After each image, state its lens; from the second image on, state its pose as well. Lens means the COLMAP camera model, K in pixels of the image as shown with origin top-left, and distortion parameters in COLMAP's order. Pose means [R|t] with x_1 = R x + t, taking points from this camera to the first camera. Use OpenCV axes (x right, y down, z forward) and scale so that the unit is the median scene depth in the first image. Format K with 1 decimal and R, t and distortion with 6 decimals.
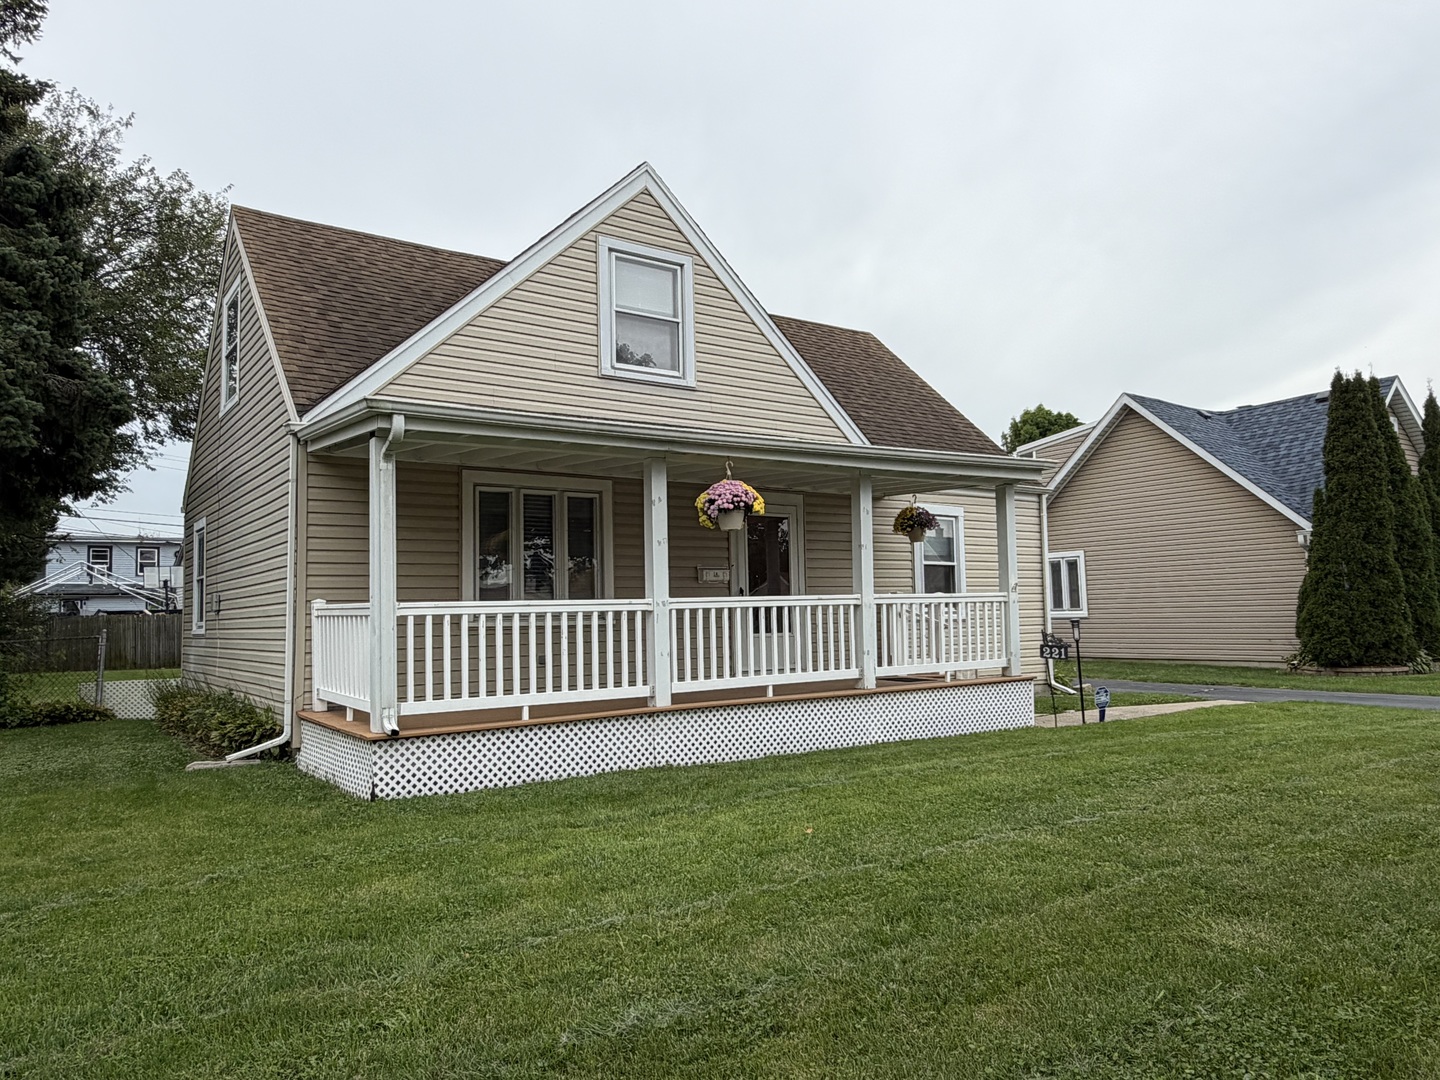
lens RADIAL K [[1023.4, 0, 717.5], [0, 1023.4, 547.0], [0, 0, 1]] dist [0.000355, 0.002170]
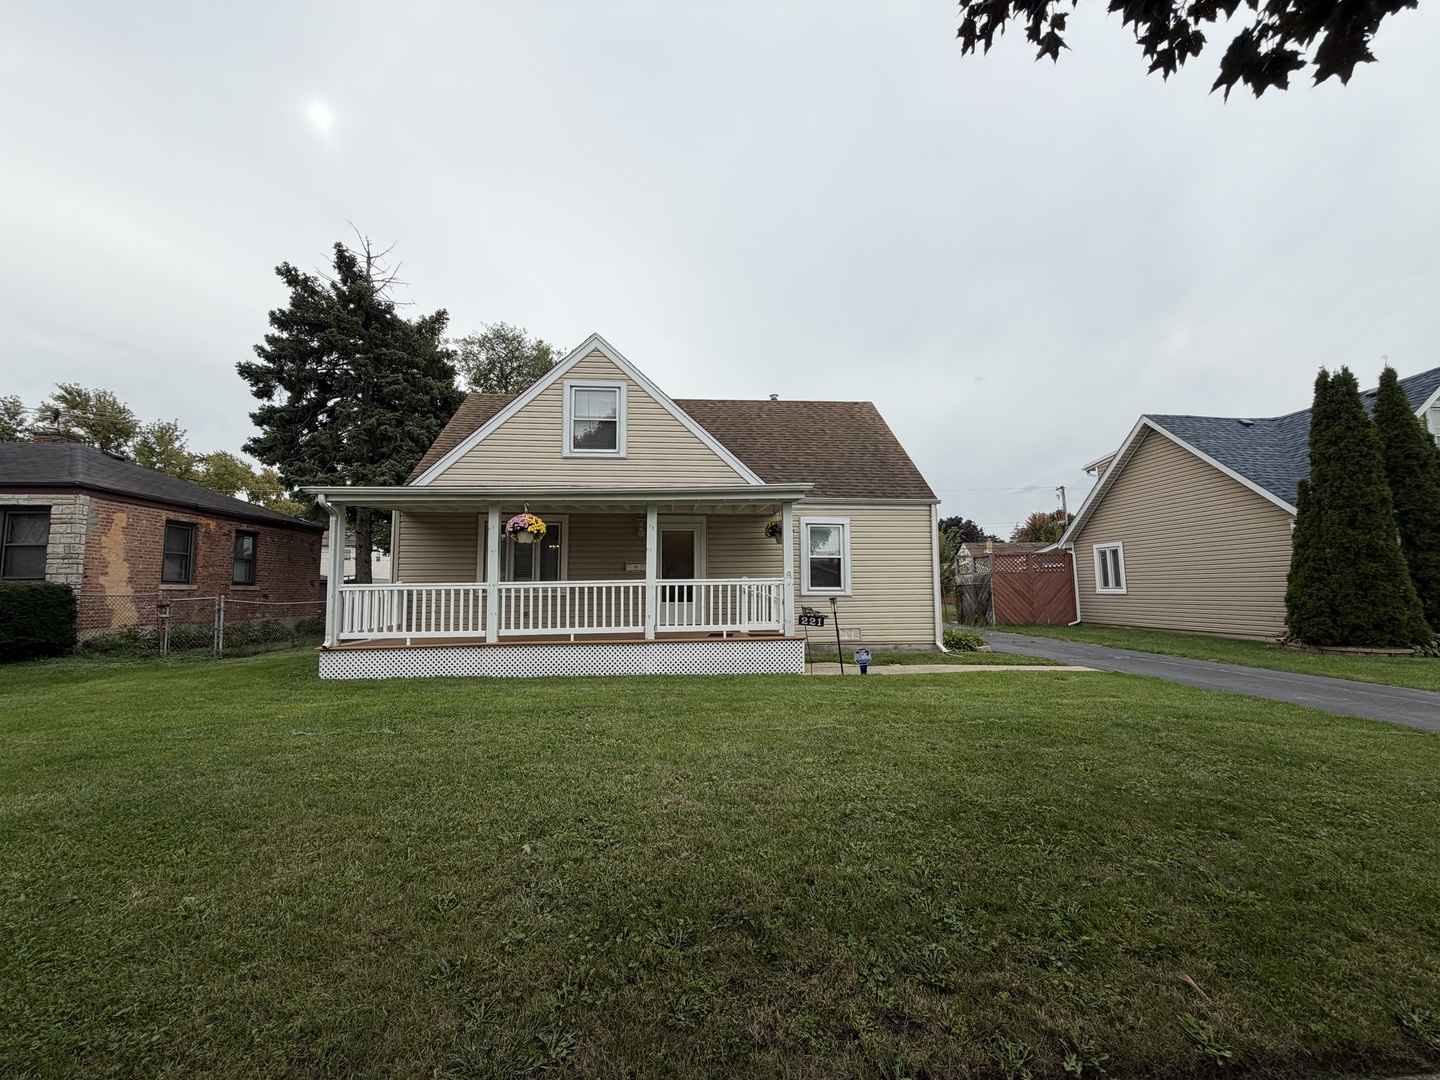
lens RADIAL K [[570.0, 0, 715.4], [0, 570.0, 546.7], [0, 0, 1]] dist [0.001952, -0.000100]
pose [[0.858061, -0.024253, -0.512974, 0.565768], [0.024957, 0.999673, -0.005517, 0.002357], [0.512941, -0.008069, 0.858386, 0.244794]]
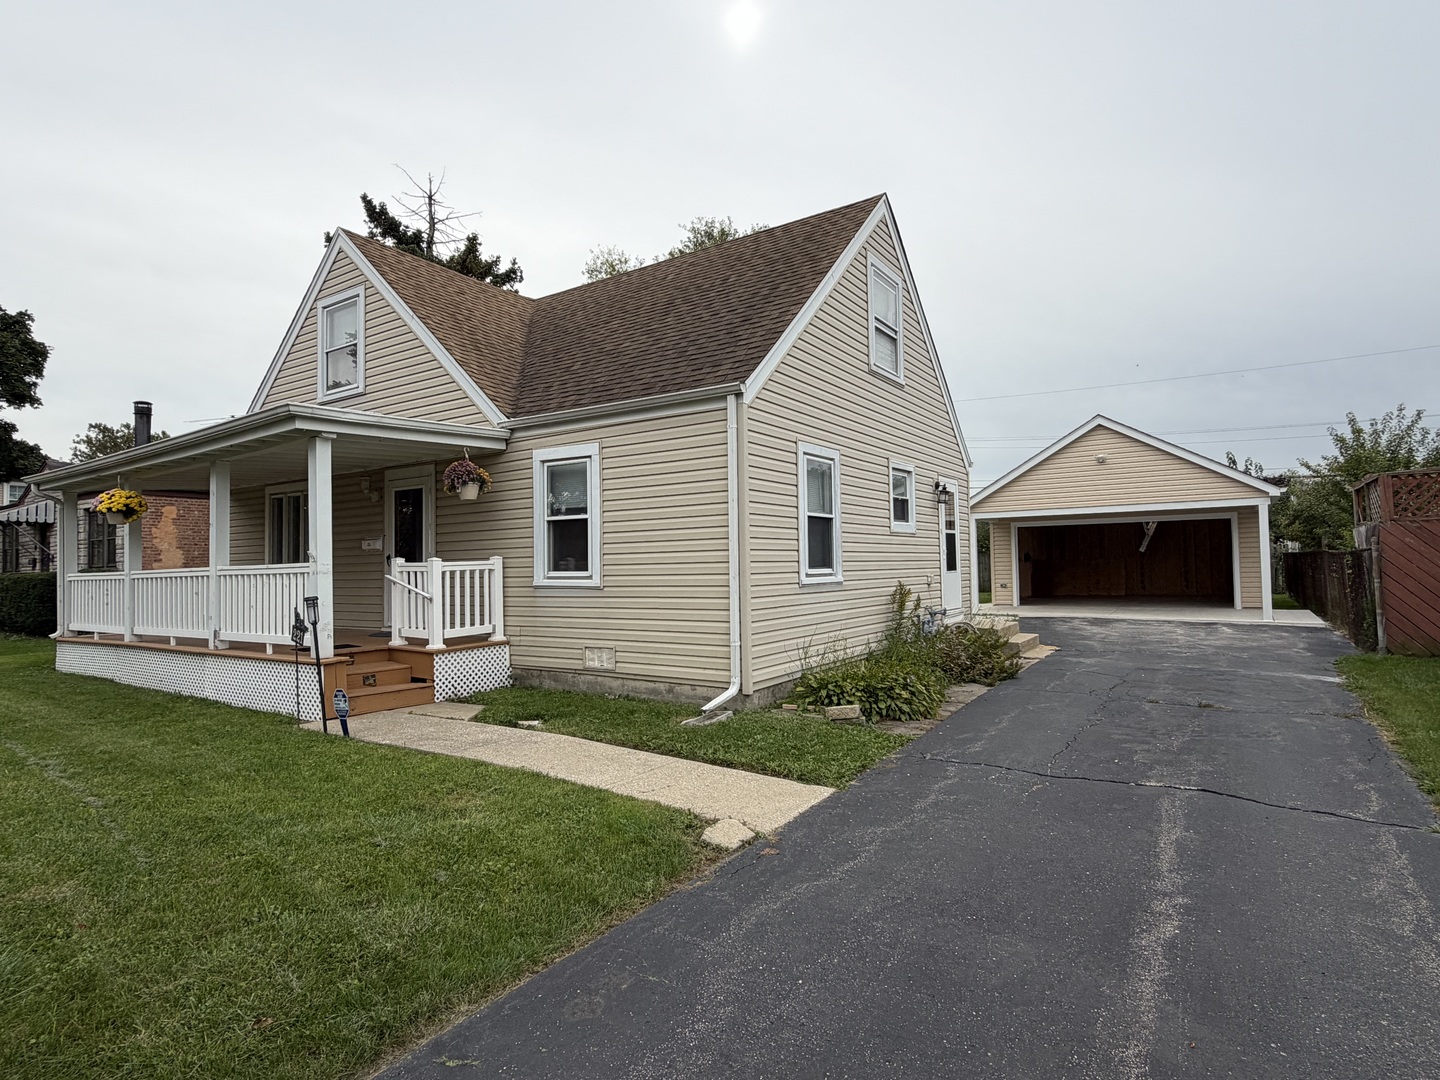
lens RADIAL K [[772.6, 0, 721.6], [0, 772.6, 541.0], [0, 0, 1]] dist [0.002870, 0.000580]
pose [[0.354756, -0.017412, -0.934797, 0.946119], [0.075432, 0.997100, 0.010054, 0.042415], [0.931911, -0.074080, 0.355040, 1.009938]]
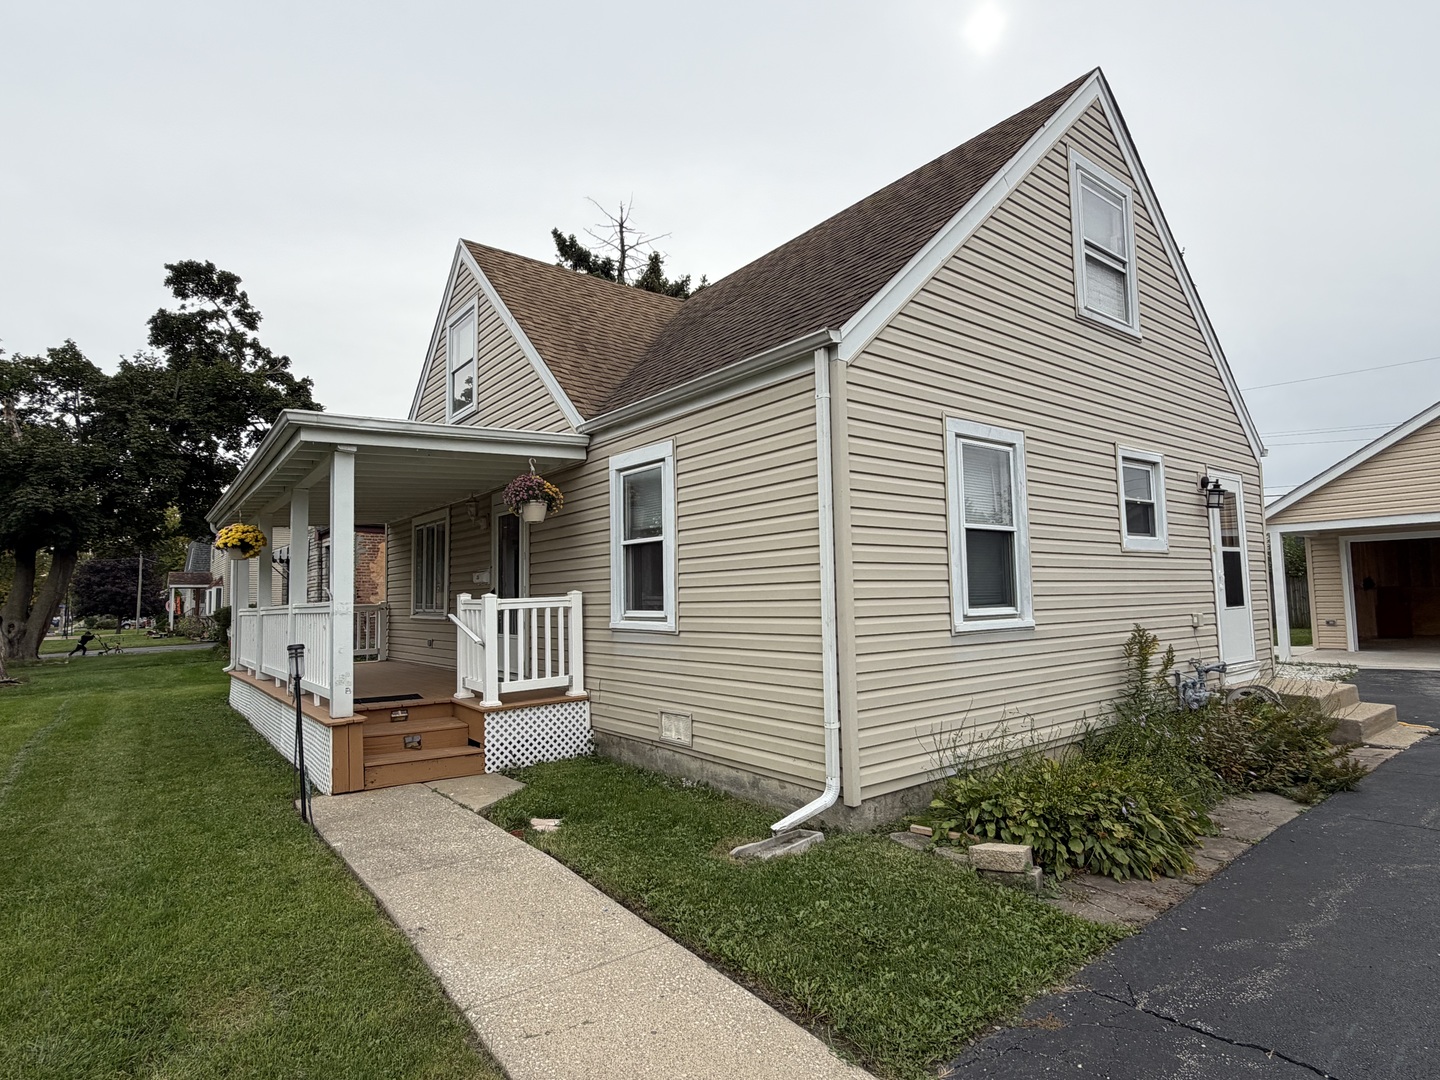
lens RADIAL K [[772.6, 0, 720.7], [0, 772.6, 541.3], [0, 0, 1]] dist [0.002870, 0.000580]
pose [[0.043479, -0.056343, -0.997464, 0.784068], [0.088700, 0.994683, -0.052320, 0.051321], [0.995109, -0.086200, 0.048245, 1.157599]]
